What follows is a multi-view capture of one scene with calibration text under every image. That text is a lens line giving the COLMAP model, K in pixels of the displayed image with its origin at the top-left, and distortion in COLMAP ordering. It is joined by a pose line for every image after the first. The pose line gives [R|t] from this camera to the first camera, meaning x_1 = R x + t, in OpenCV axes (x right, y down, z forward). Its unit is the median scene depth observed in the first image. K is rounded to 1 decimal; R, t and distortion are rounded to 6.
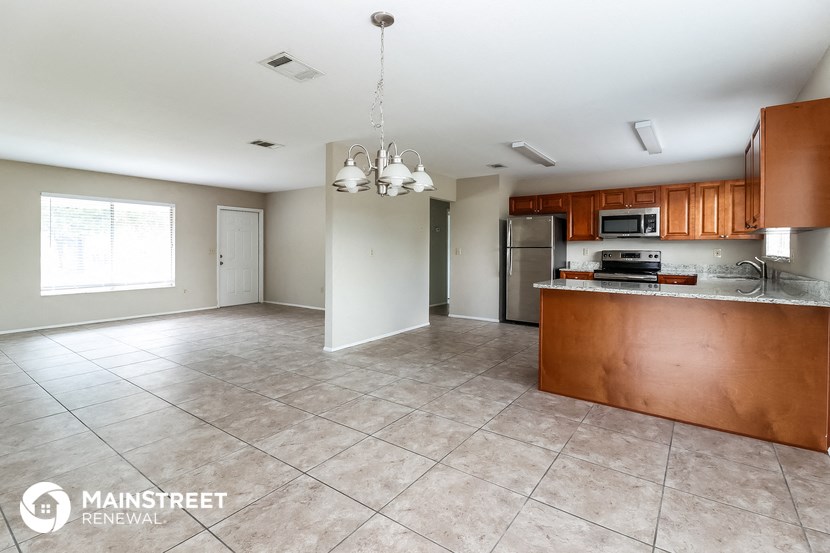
lens RADIAL K [[387.6, 0, 425.4], [0, 387.6, 247.6], [0, 0, 1]] dist [0.001009, -0.001544]
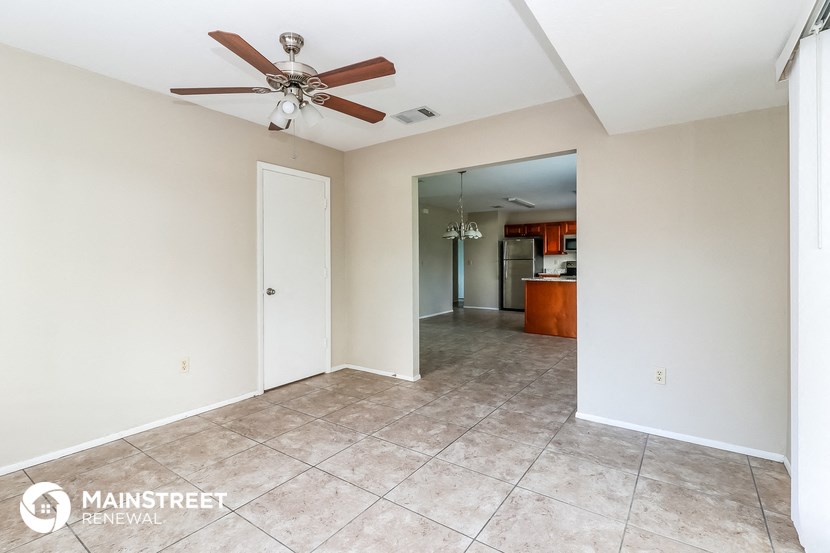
lens RADIAL K [[387.6, 0, 414.5], [0, 387.6, 262.1], [0, 0, 1]] dist [0.001009, -0.001544]
pose [[0.999935, -0.008580, 0.007513, -0.146472], [0.008509, 0.999919, 0.009421, -0.007842], [-0.007593, -0.009357, 0.999927, -0.500614]]
